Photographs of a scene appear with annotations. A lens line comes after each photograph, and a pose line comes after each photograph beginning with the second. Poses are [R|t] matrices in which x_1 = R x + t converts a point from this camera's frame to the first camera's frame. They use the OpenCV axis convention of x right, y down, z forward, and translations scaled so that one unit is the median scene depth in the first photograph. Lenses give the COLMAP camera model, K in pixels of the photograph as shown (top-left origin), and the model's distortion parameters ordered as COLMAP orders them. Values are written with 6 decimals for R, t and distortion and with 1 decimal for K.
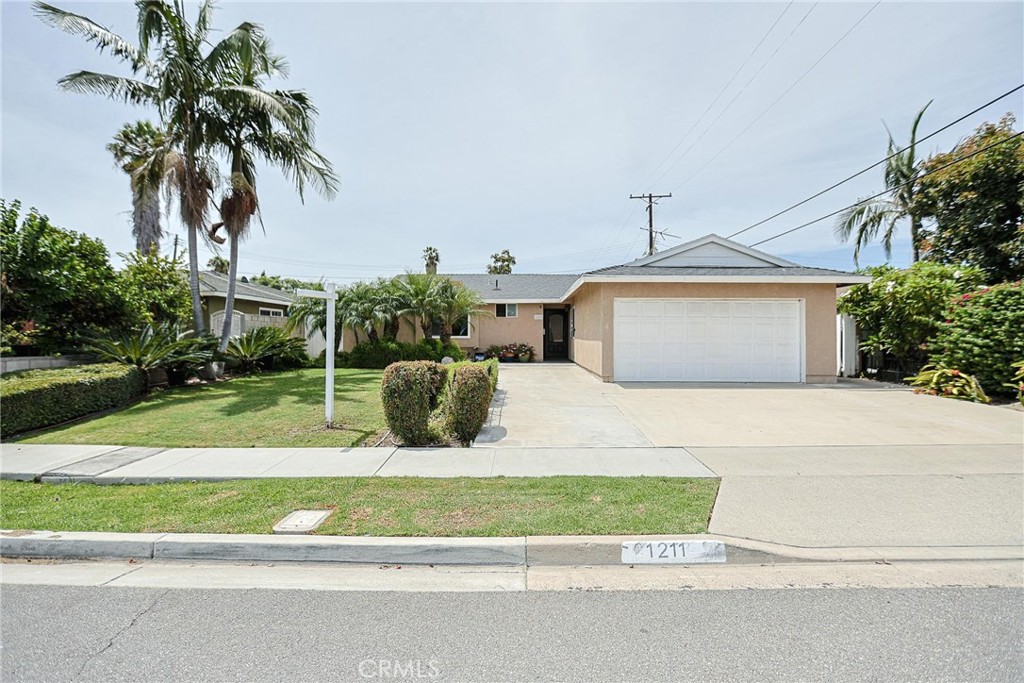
lens RADIAL K [[498.2, 0, 512.2], [0, 498.2, 337.3], [0, 0, 1]] dist [-0.053044, 0.018820]
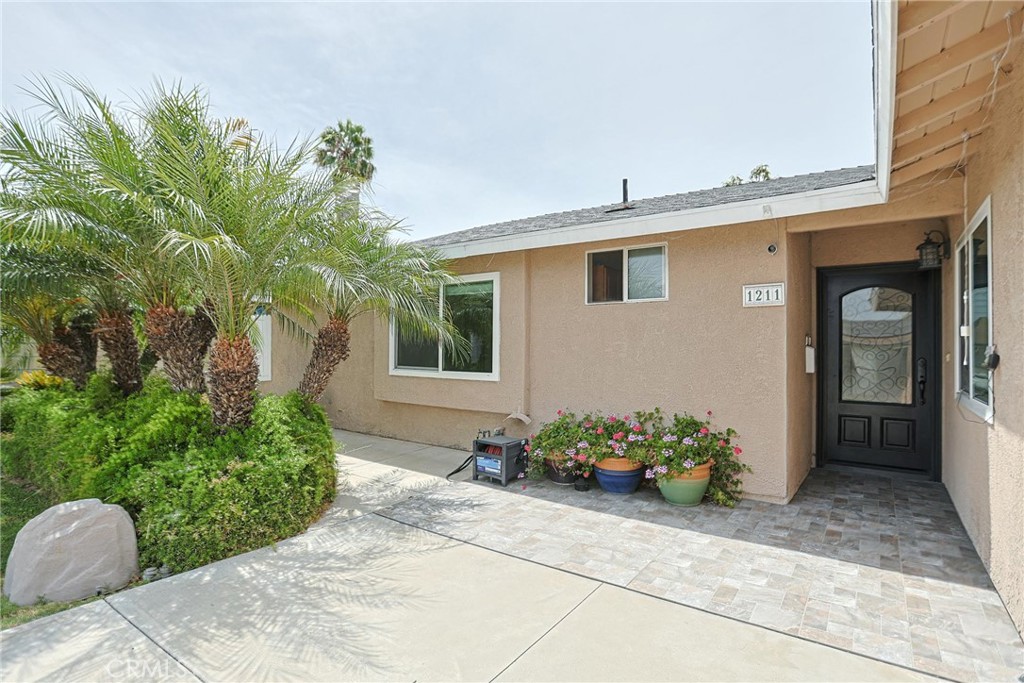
lens RADIAL K [[498.2, 0, 517.7], [0, 498.2, 344.3], [0, 0, 1]] dist [-0.053044, 0.018820]
pose [[0.820724, 0.001994, -0.571322, 0.086580], [-0.008845, 0.999918, -0.009217, -0.016493], [0.571257, 0.012618, 0.820675, 0.770173]]
